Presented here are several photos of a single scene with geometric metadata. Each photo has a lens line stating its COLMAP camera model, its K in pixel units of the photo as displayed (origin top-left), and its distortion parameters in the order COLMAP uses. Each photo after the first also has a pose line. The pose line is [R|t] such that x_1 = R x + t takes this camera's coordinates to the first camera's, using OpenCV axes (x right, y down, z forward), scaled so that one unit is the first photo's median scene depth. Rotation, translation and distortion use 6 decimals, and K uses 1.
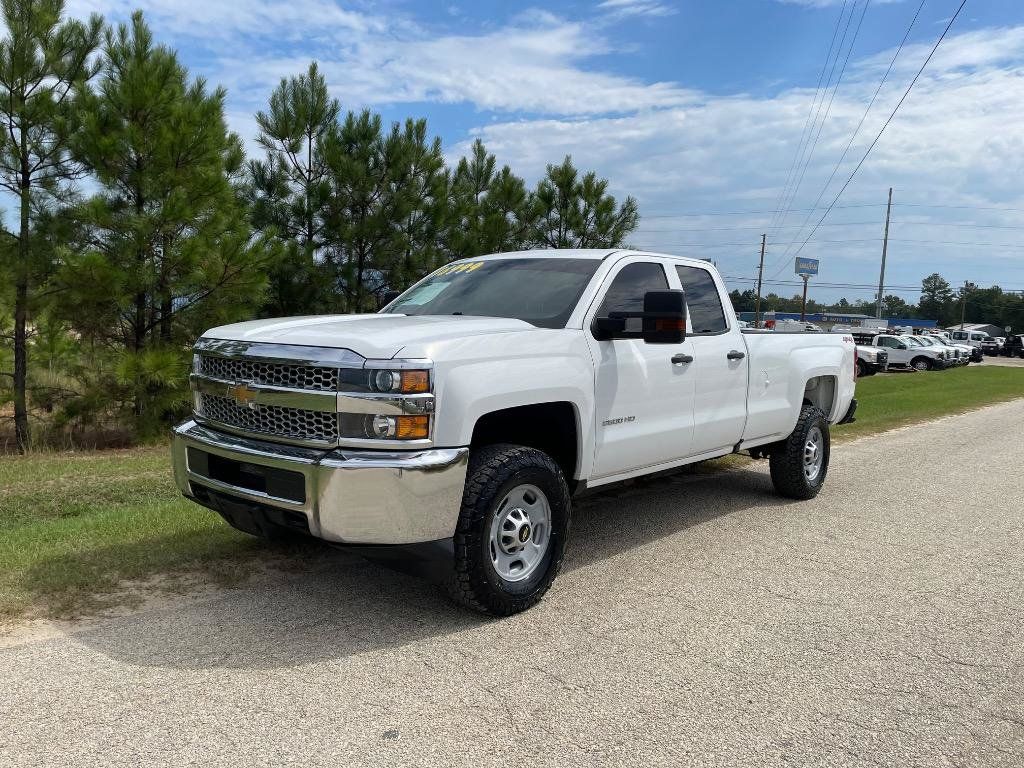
lens RADIAL K [[777.2, 0, 502.6], [0, 777.2, 384.6], [0, 0, 1]] dist [0.087086, -0.107530]
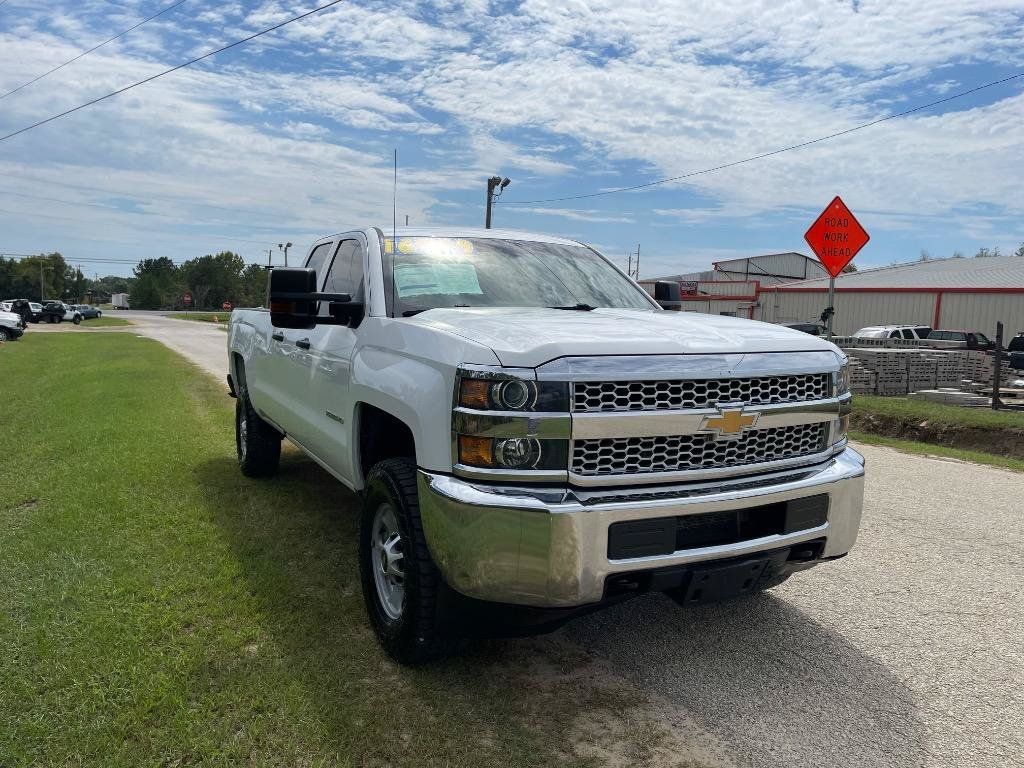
lens RADIAL K [[777.2, 0, 520.0], [0, 777.2, 383.8], [0, 0, 1]] dist [0.087086, -0.107530]
pose [[0.359547, -0.110145, 0.926604, -0.471251], [0.073546, 0.993265, 0.089532, -0.046366], [-0.930224, 0.035957, 0.365226, 0.386575]]
